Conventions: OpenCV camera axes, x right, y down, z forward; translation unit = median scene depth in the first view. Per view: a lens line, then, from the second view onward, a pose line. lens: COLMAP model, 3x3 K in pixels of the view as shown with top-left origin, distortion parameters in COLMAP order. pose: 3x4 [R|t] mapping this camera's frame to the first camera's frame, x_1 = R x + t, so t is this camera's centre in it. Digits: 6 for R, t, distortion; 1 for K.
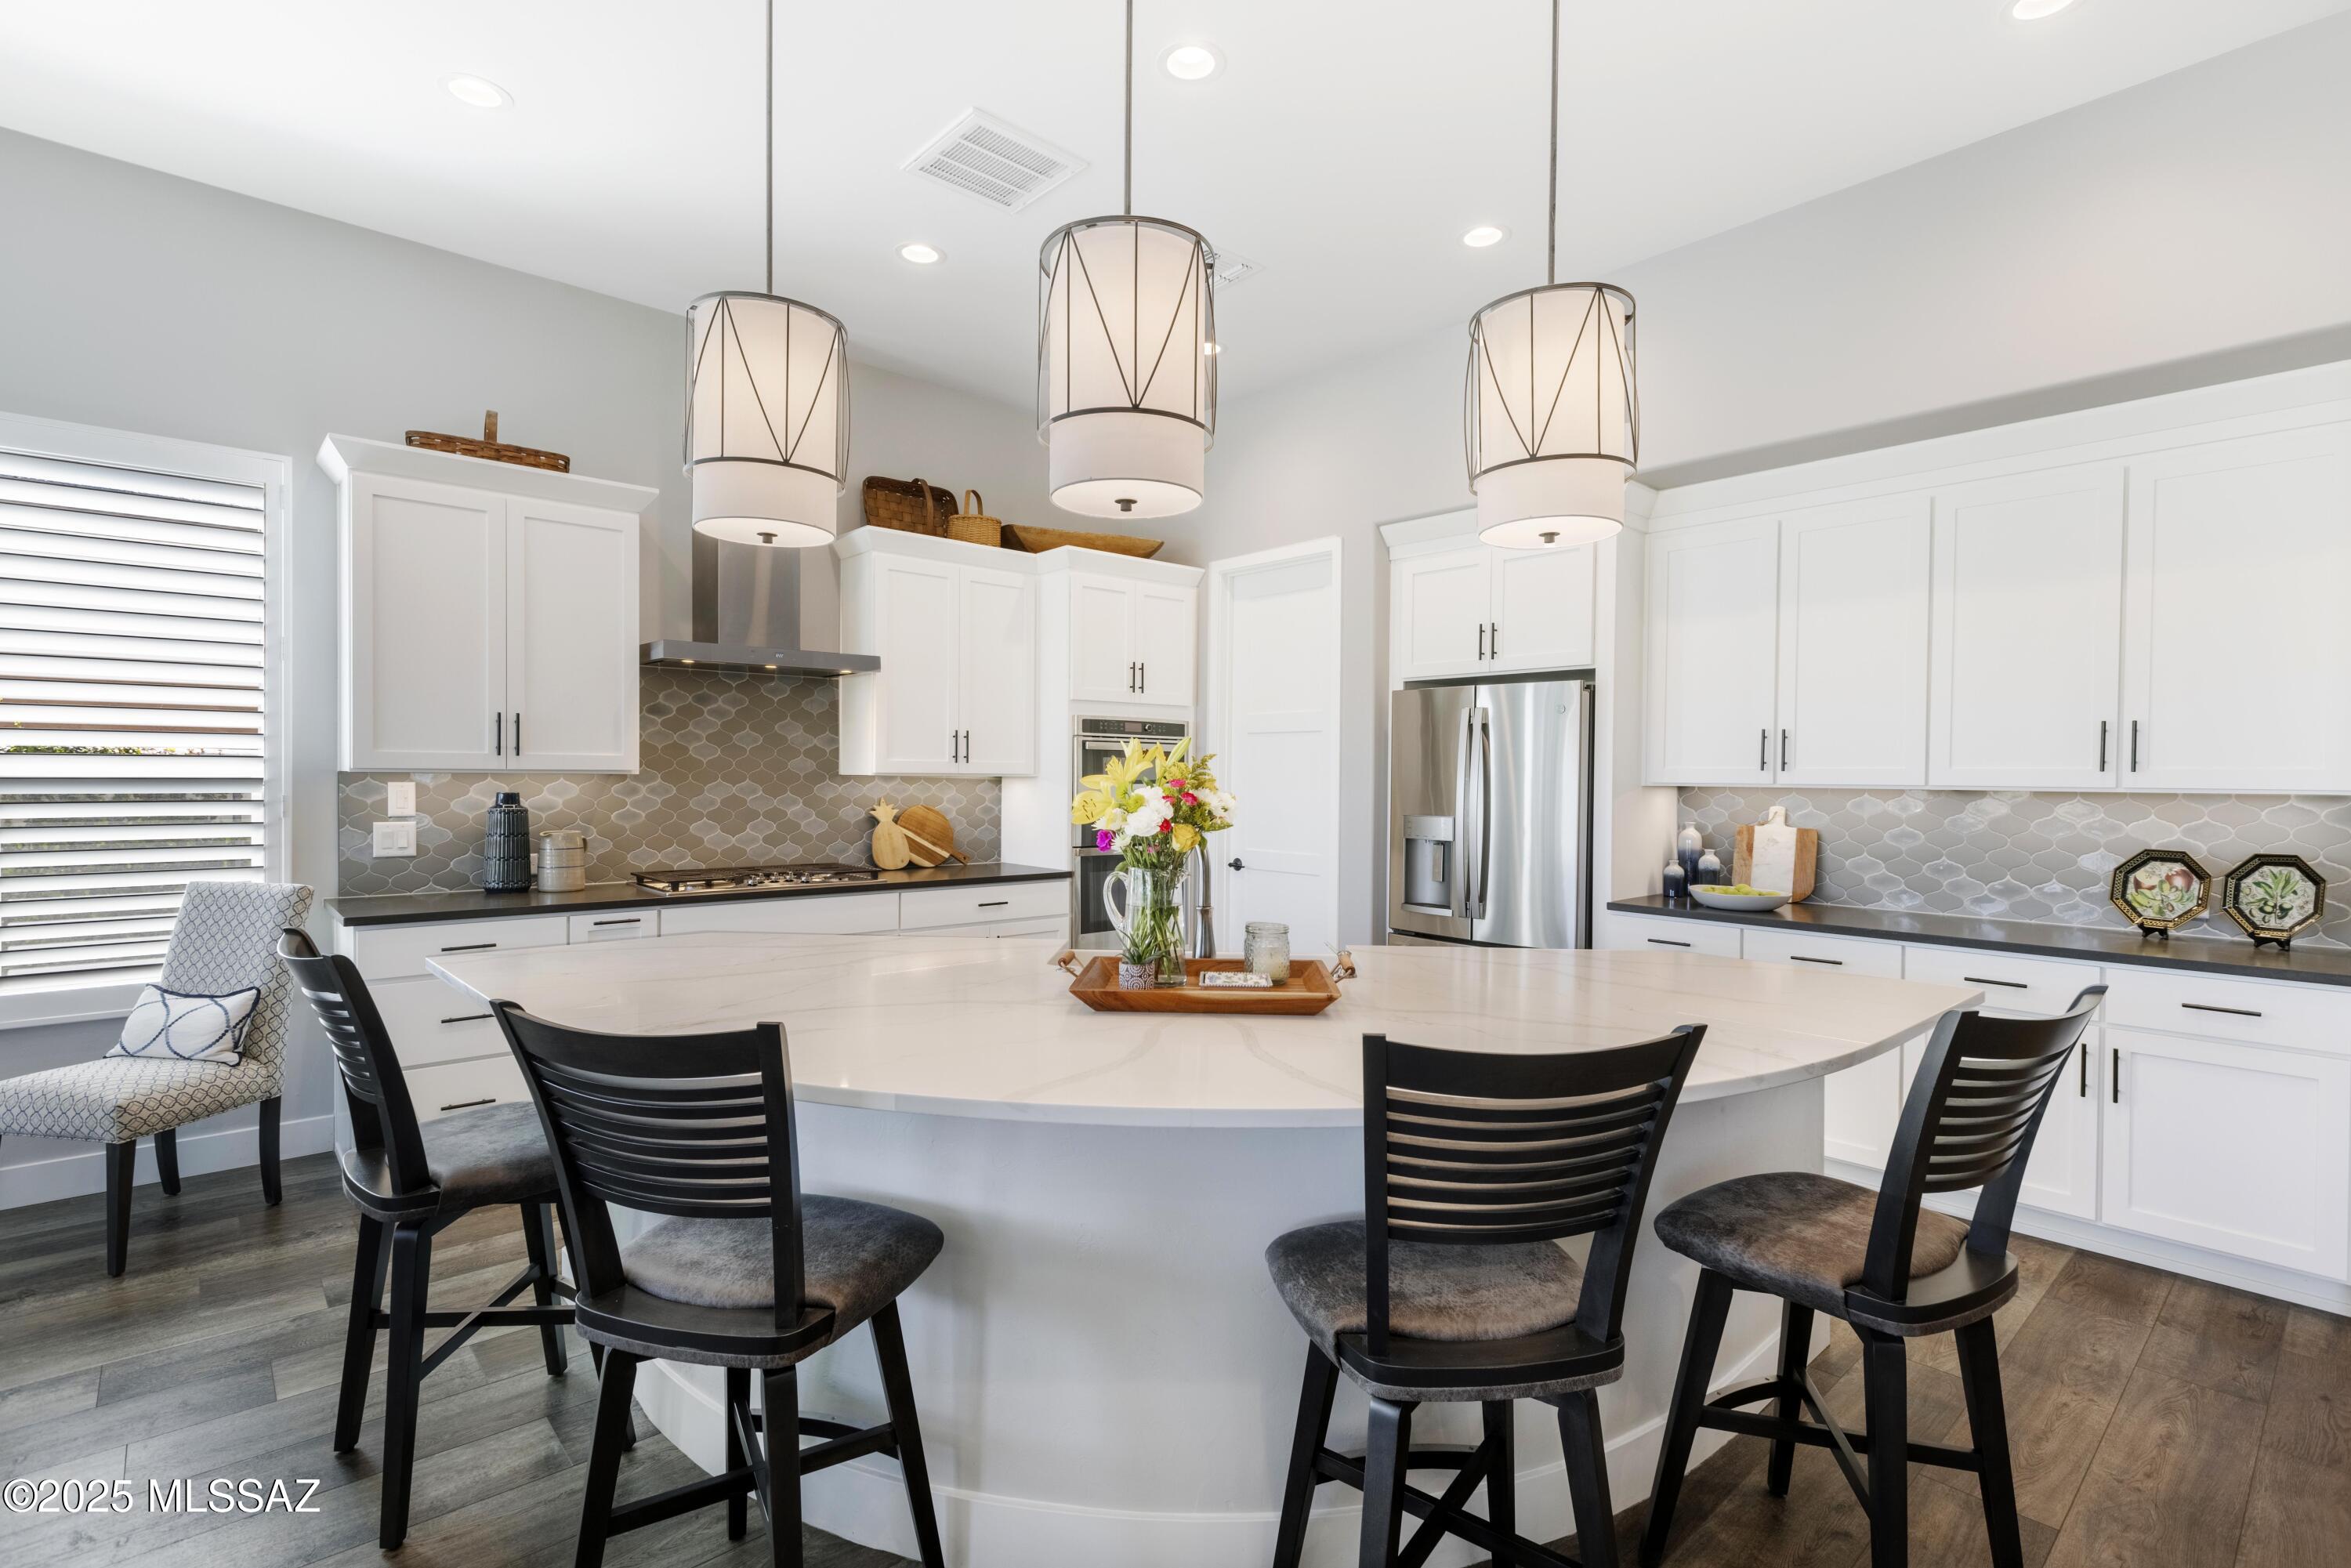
lens RADIAL K [[1107.1, 0, 1166.9], [0, 1107.1, 793.2], [0, 0, 1]] dist [0.004559, -0.001256]
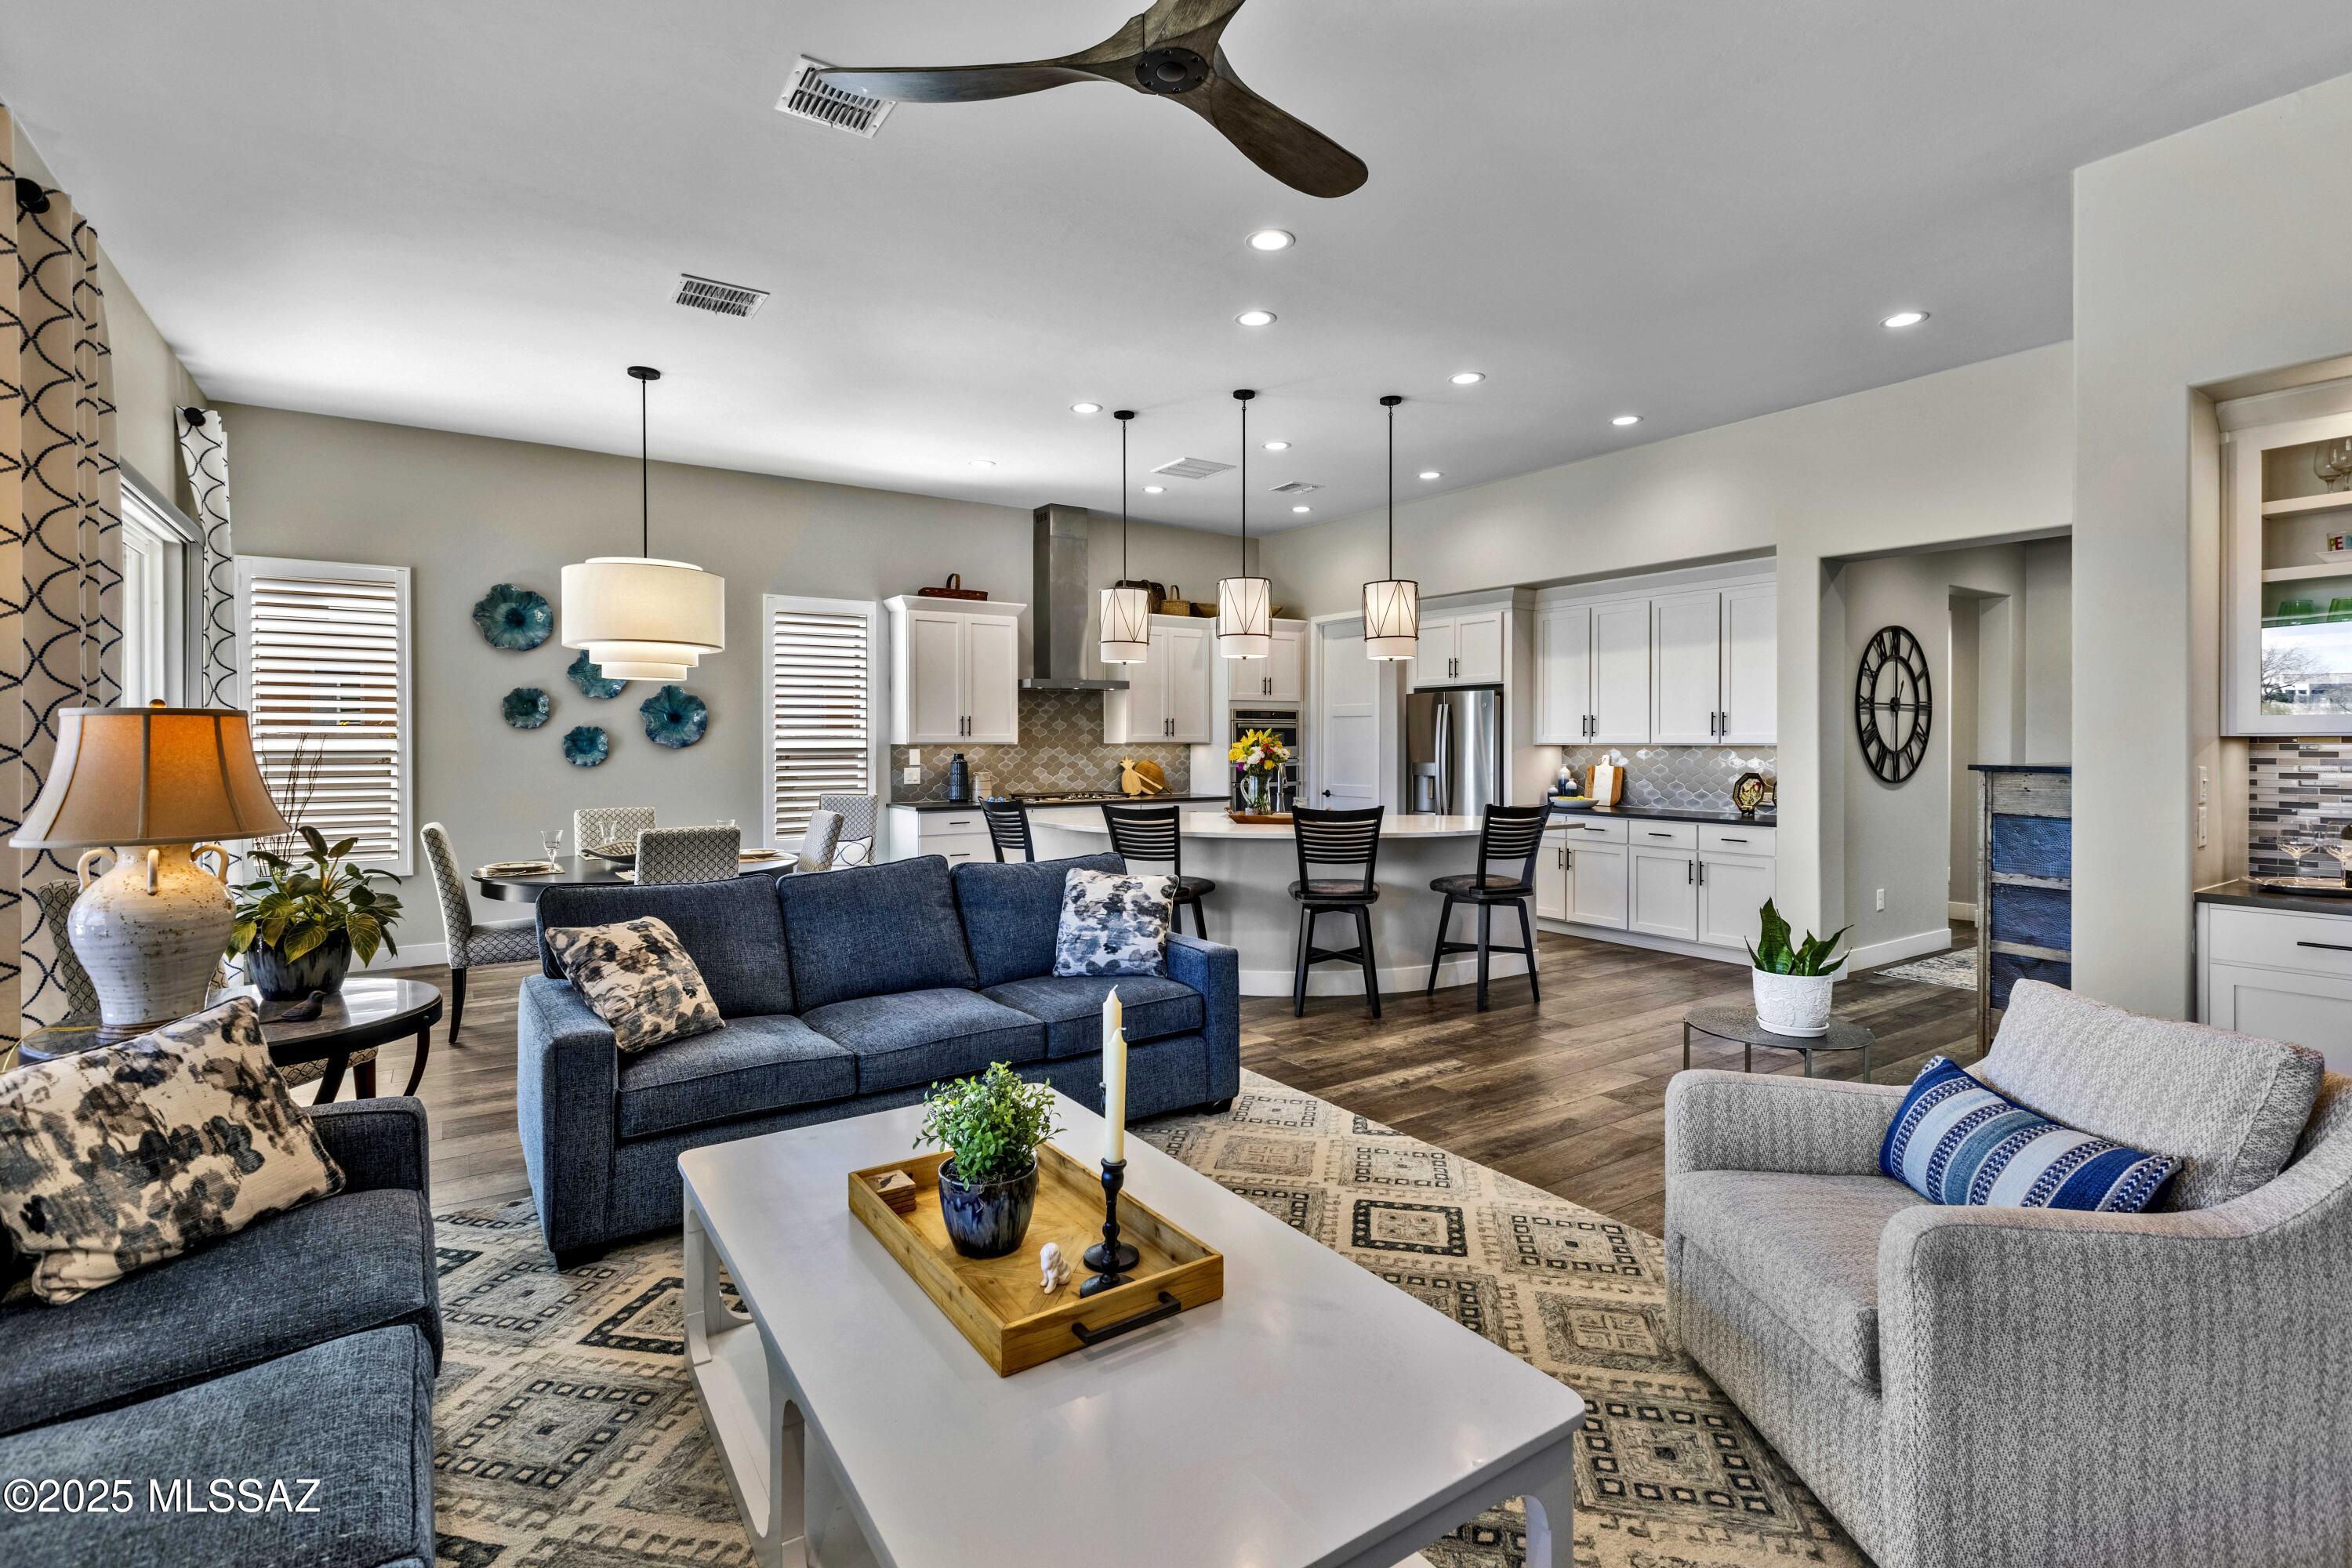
lens RADIAL K [[1107.6, 0, 1174.0], [0, 1107.6, 744.8], [0, 0, 1]] dist [0.004559, -0.001256]
pose [[0.990187, -0.010610, -0.139346, 0.091642], [0.008901, 0.999877, -0.012882, 0.012452], [0.139465, 0.011515, 0.990160, -0.978597]]
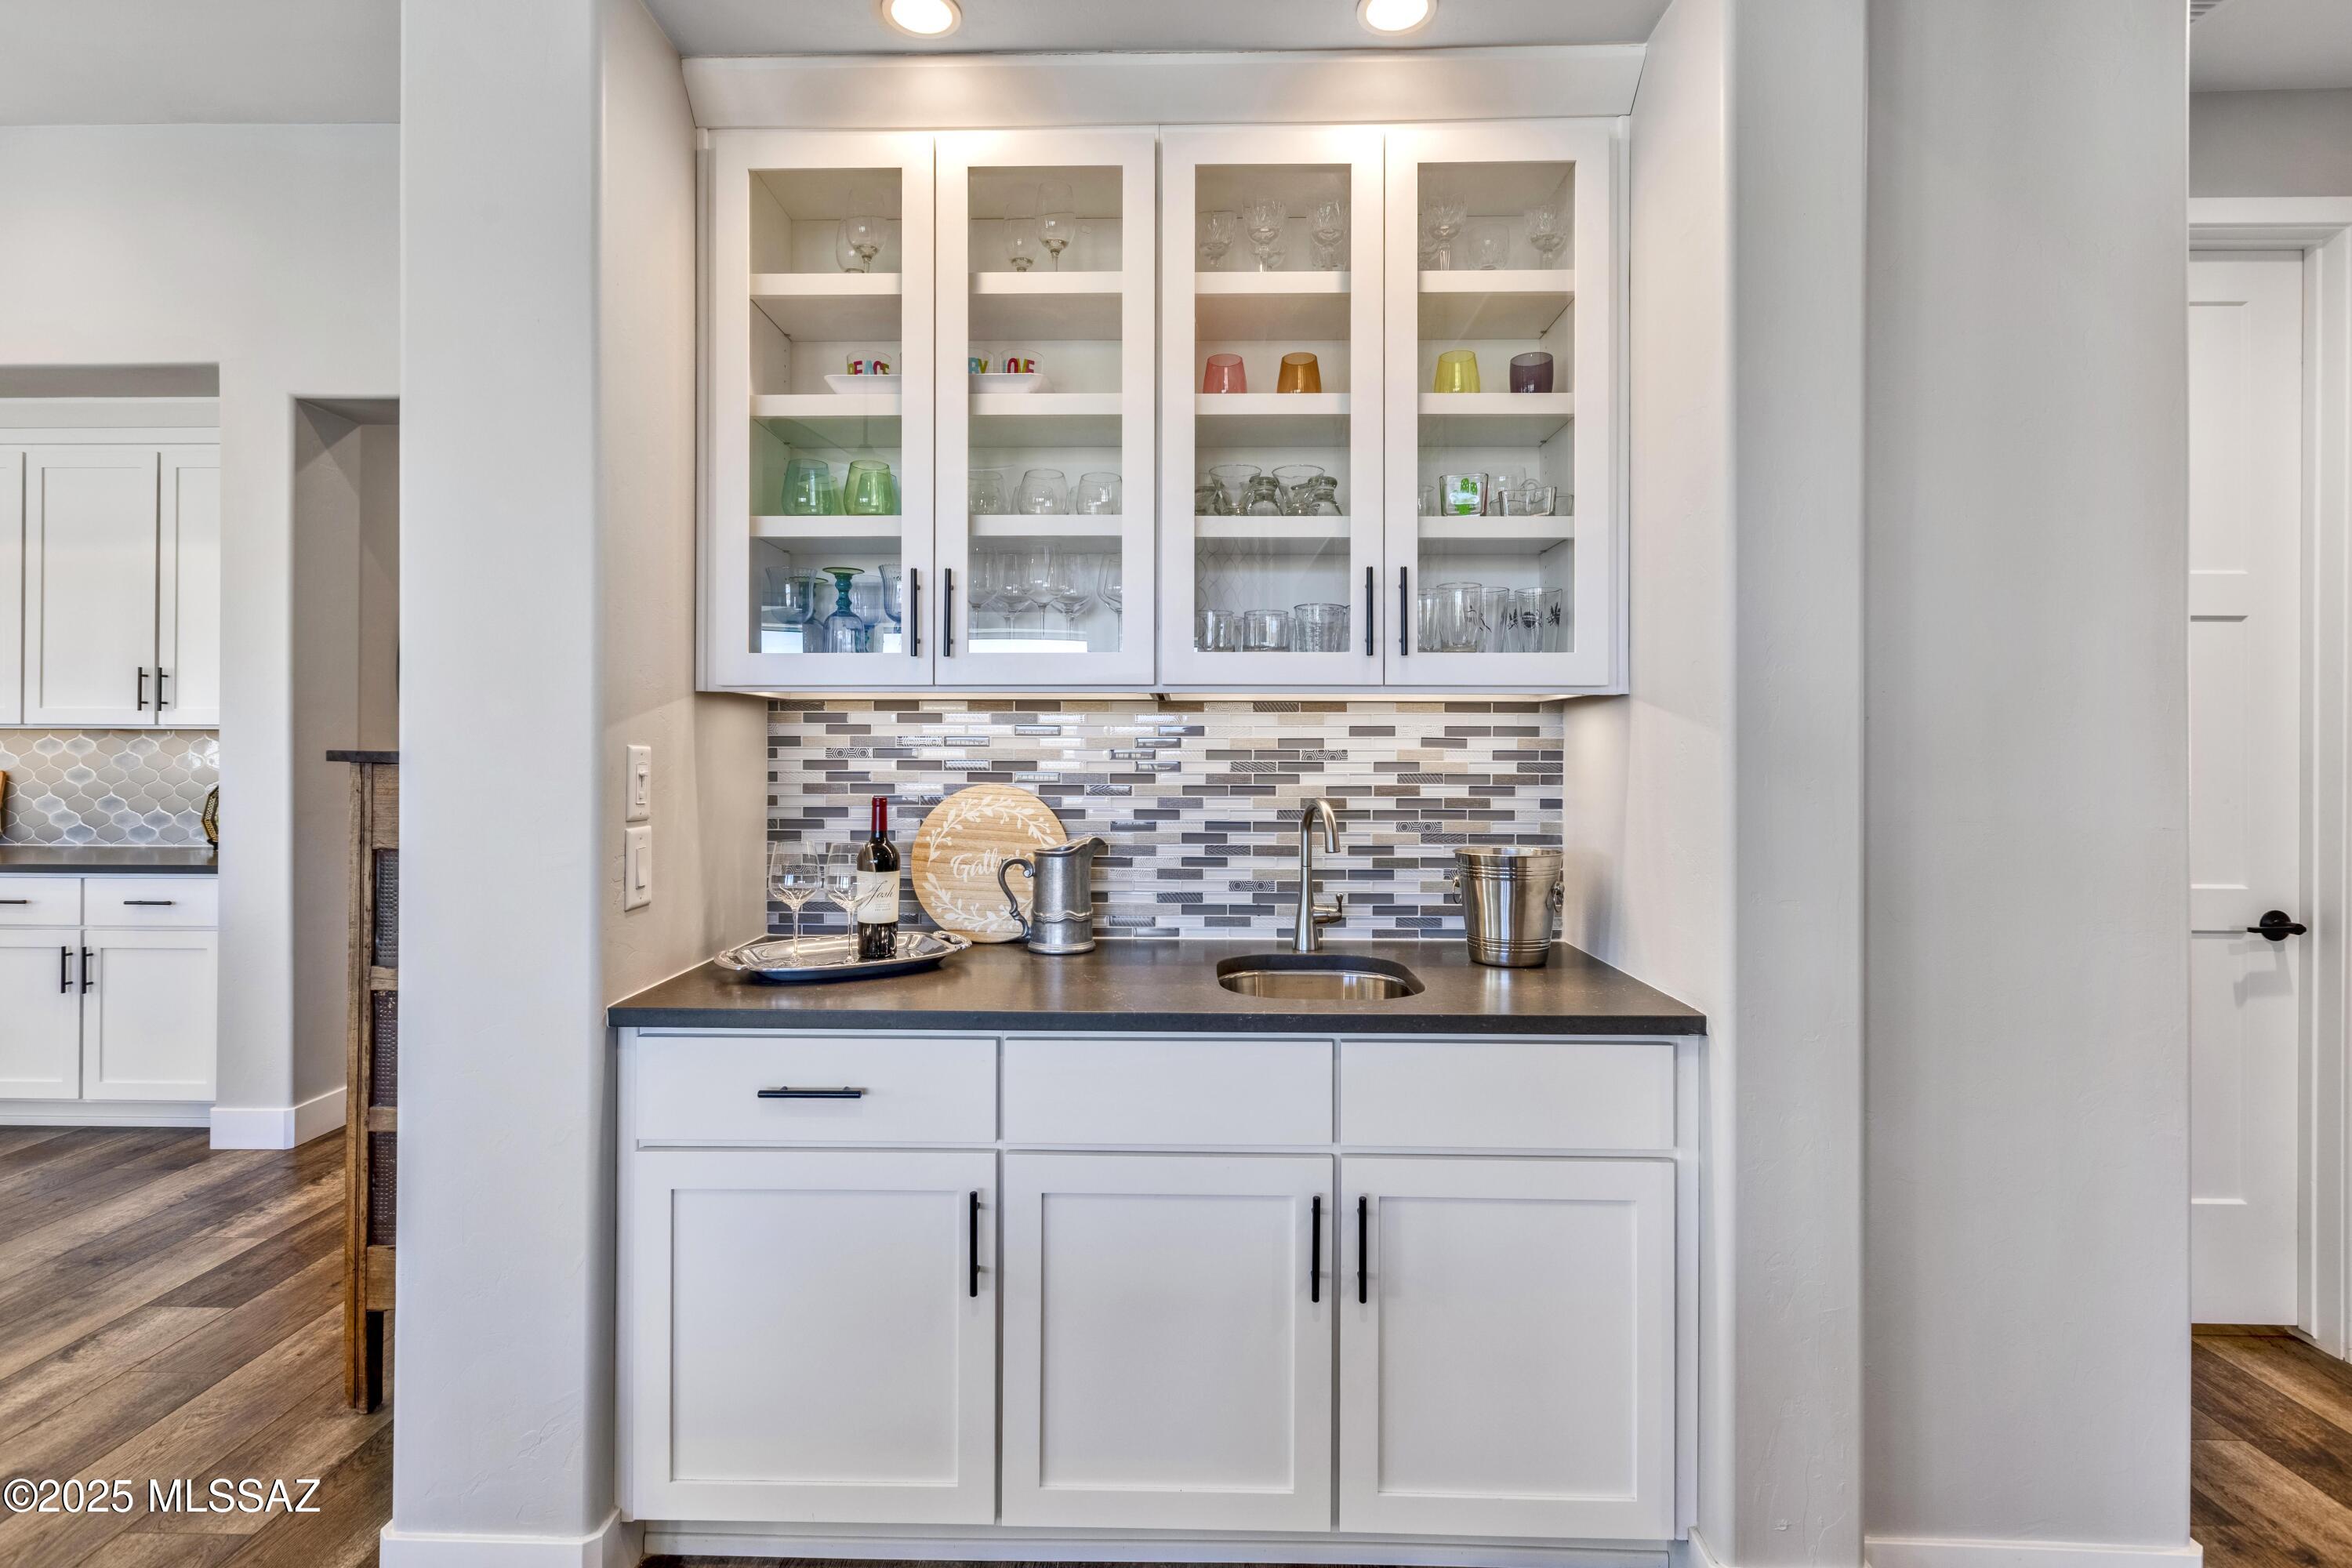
lens RADIAL K [[1107.6, 0, 1191.4], [0, 1107.6, 742.0], [0, 0, 1]] dist [0.004559, -0.001256]
pose [[0.686735, -0.002171, 0.726905, 0.591578], [0.013314, 0.999865, -0.009592, 0.030744], [-0.726786, 0.016265, 0.686671, -0.470874]]
